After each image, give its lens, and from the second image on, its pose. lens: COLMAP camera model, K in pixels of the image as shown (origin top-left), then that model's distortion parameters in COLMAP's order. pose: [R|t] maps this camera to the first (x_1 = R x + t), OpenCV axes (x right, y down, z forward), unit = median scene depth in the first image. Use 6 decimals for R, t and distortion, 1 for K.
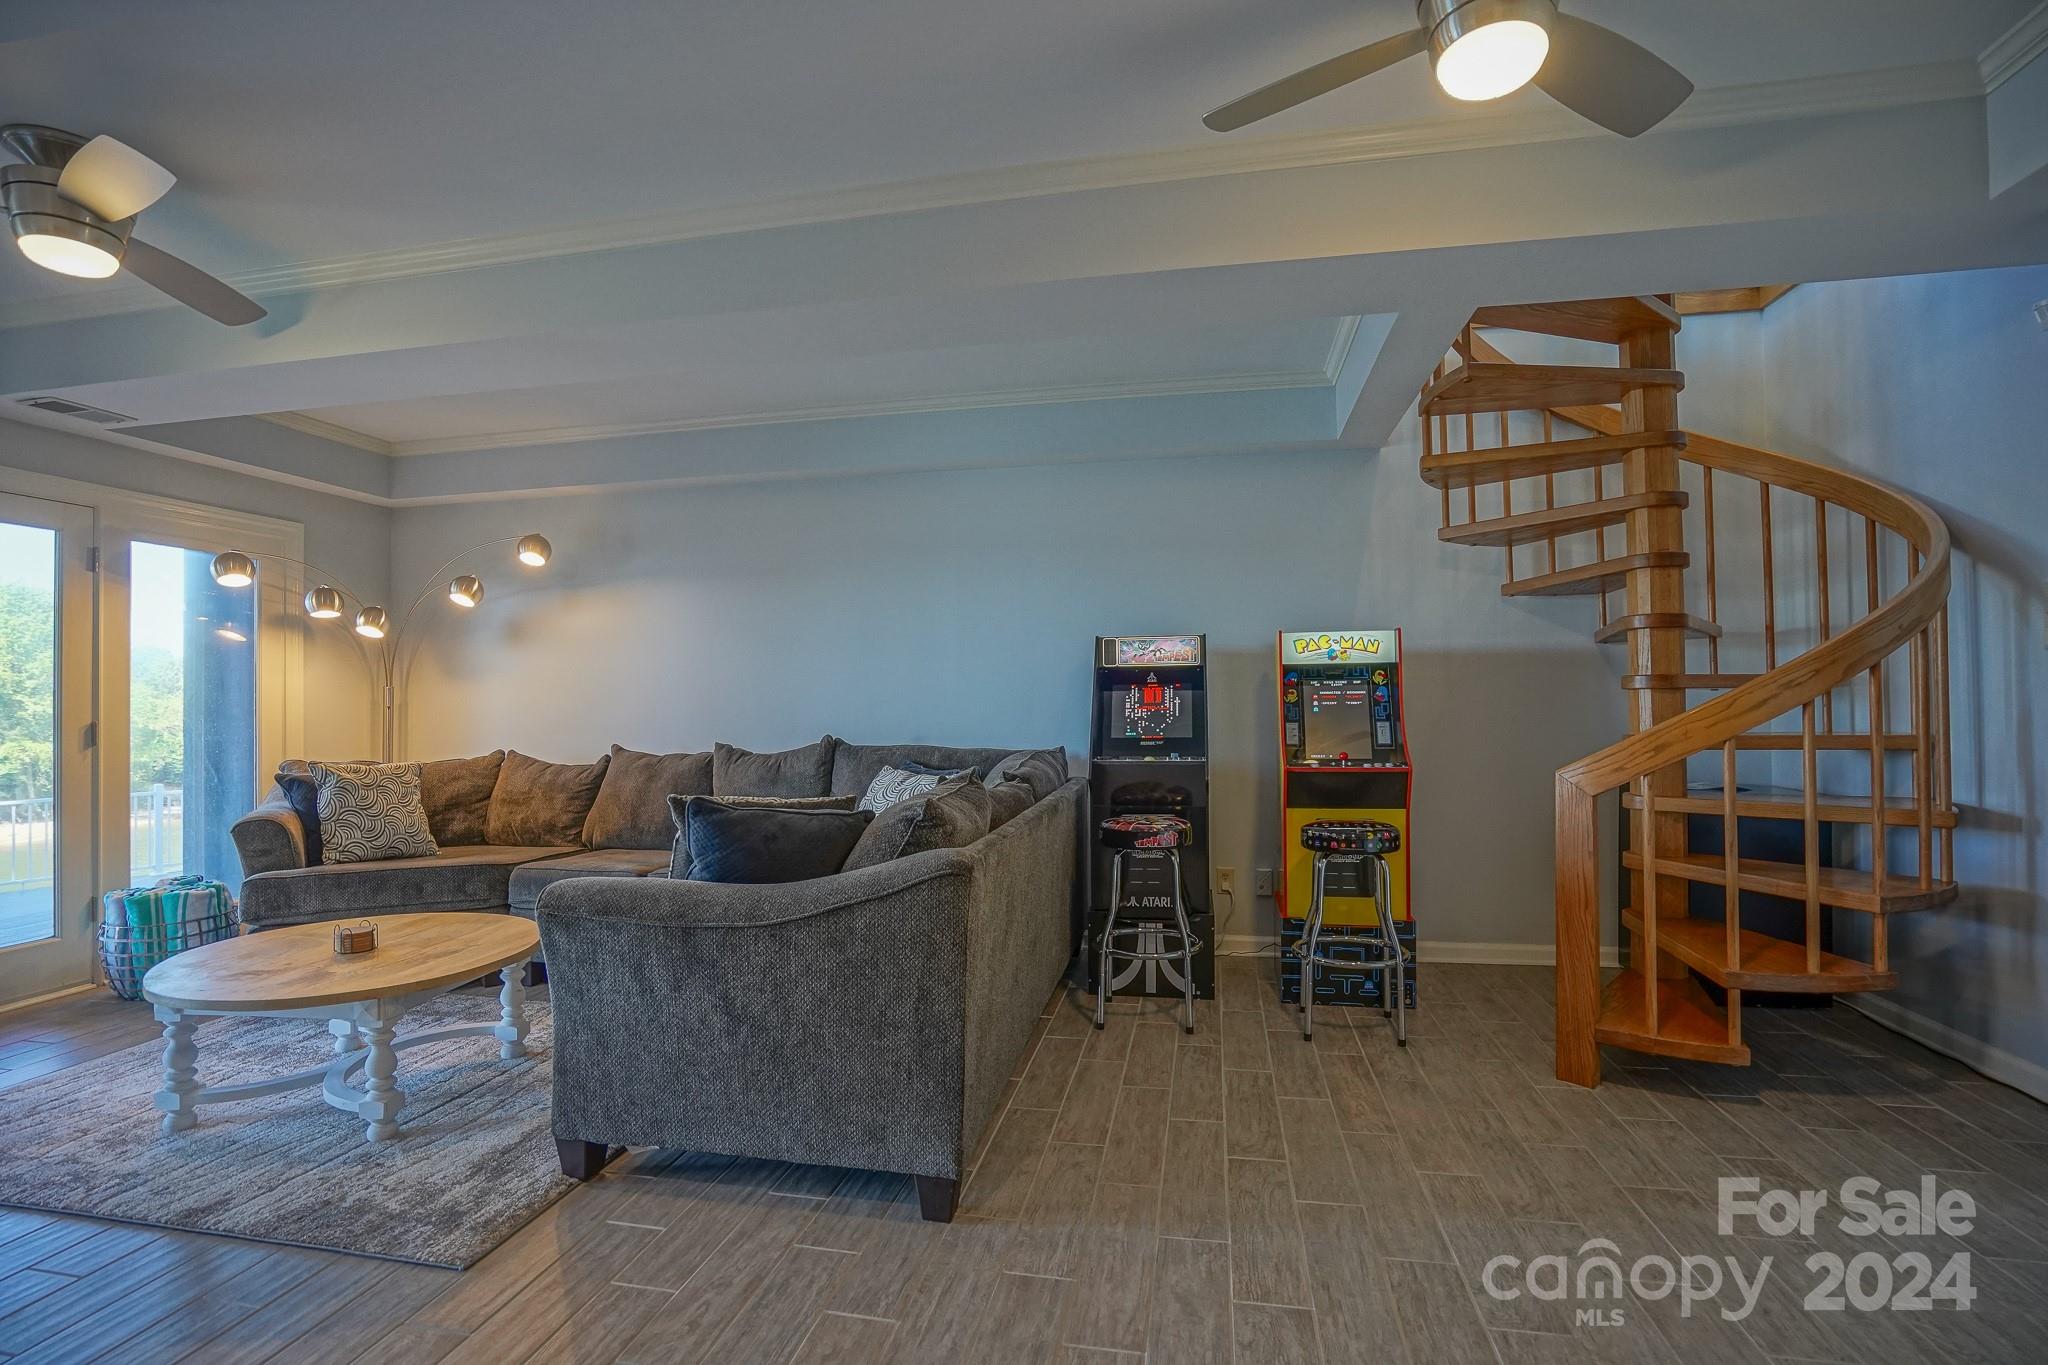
lens RADIAL K [[945.8, 0, 1032.0], [0, 945.8, 681.2], [0, 0, 1]] dist [-0.045021, 0.008559]
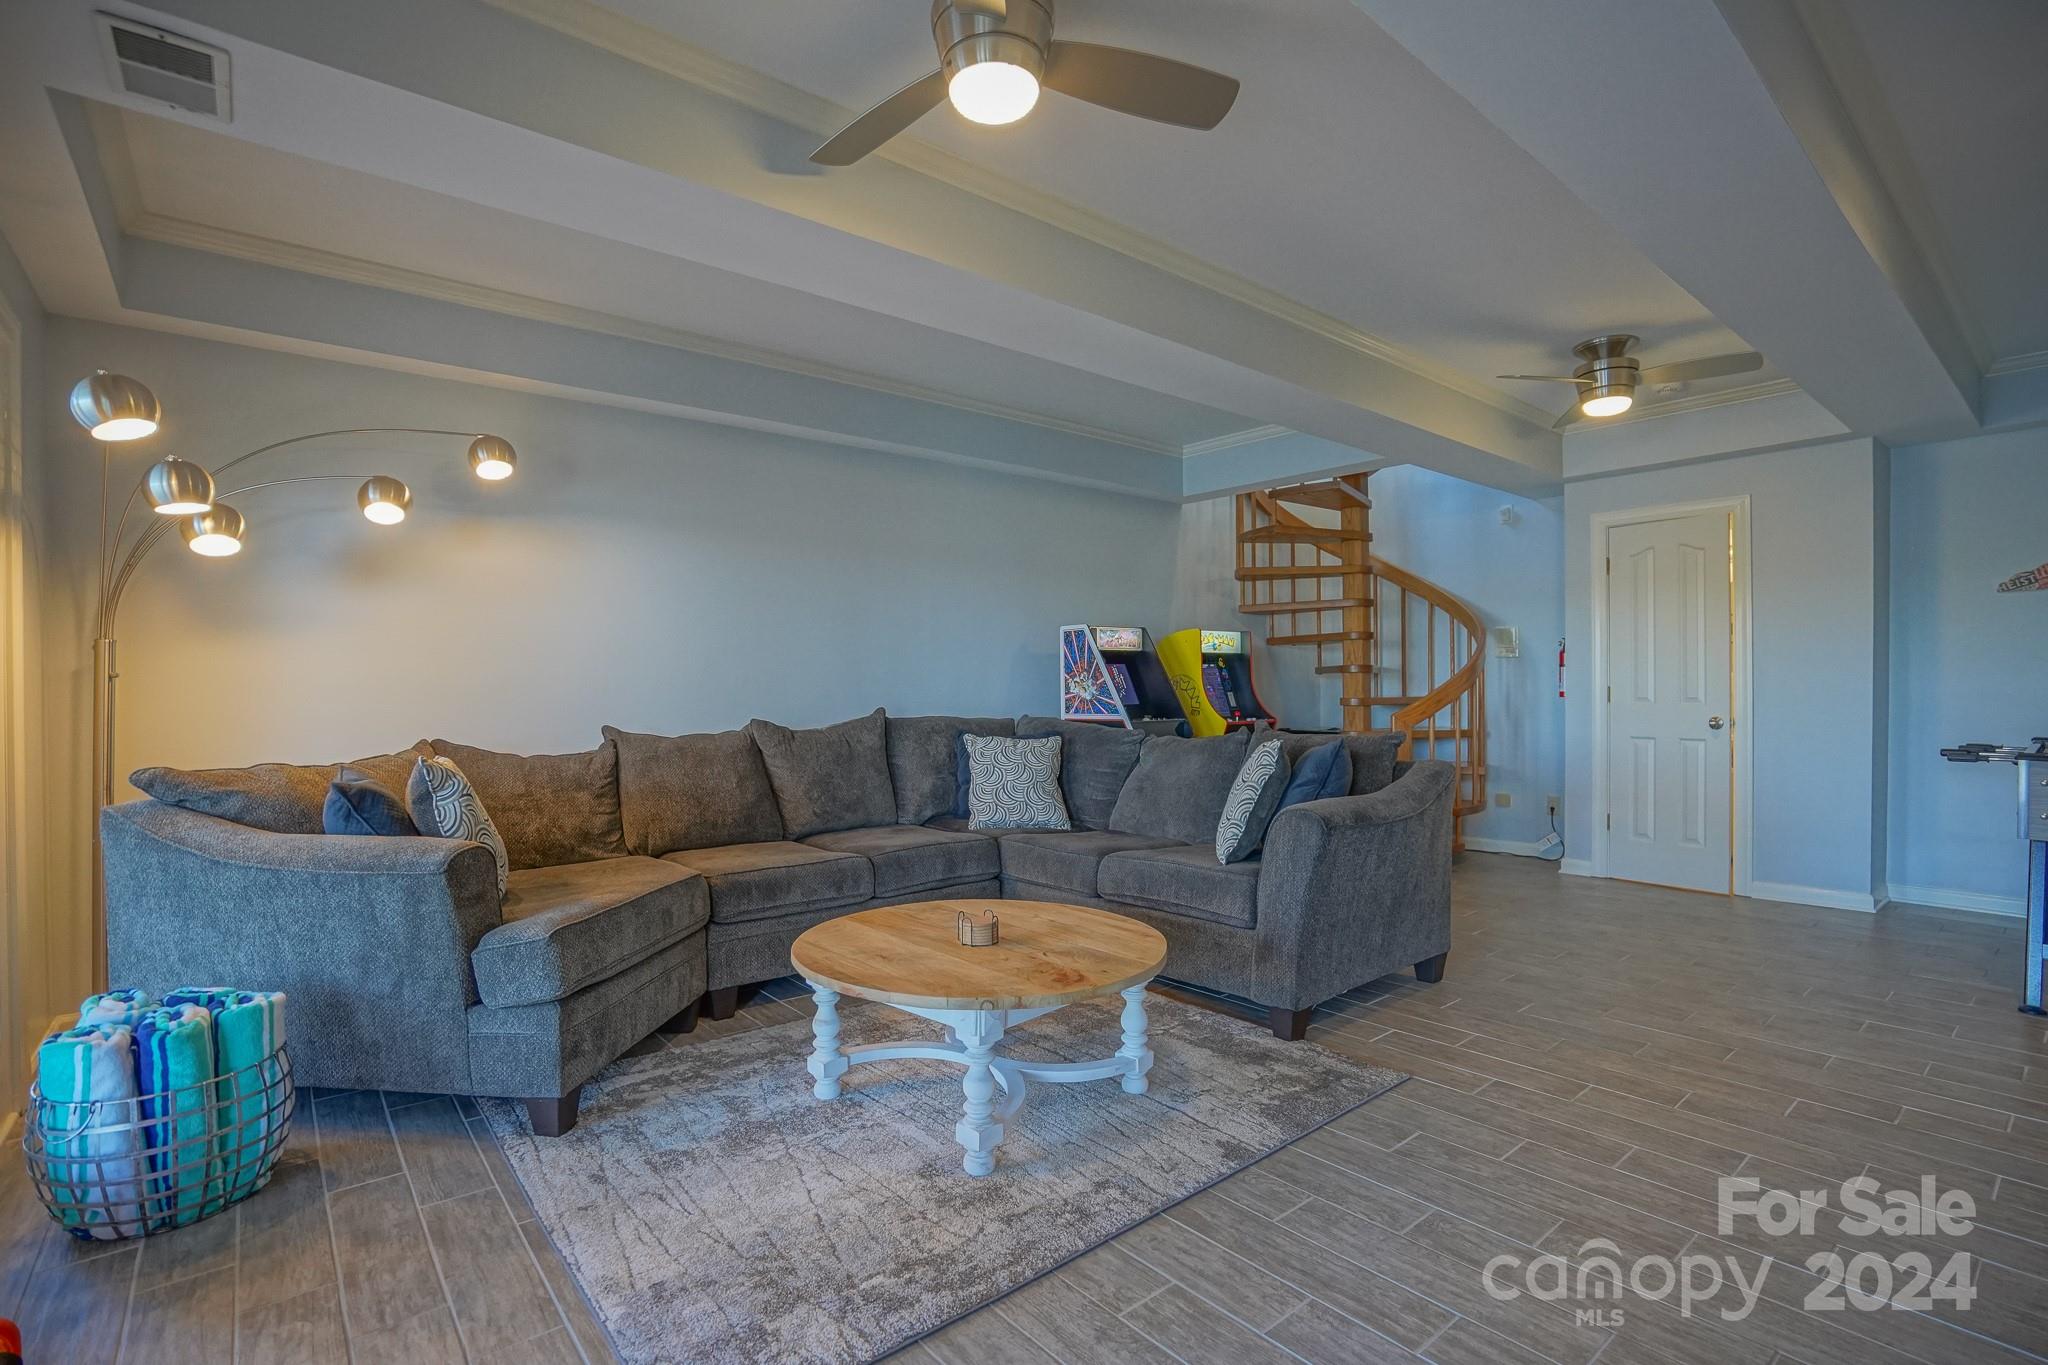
lens RADIAL K [[945.8, 0, 1033.1], [0, 945.8, 686.2], [0, 0, 1]] dist [-0.045021, 0.008559]
pose [[0.638171, 0.007394, 0.769859, -0.946716], [-0.009137, 0.999956, -0.002030, 0.037458], [-0.769841, -0.005739, 0.638210, 0.263764]]
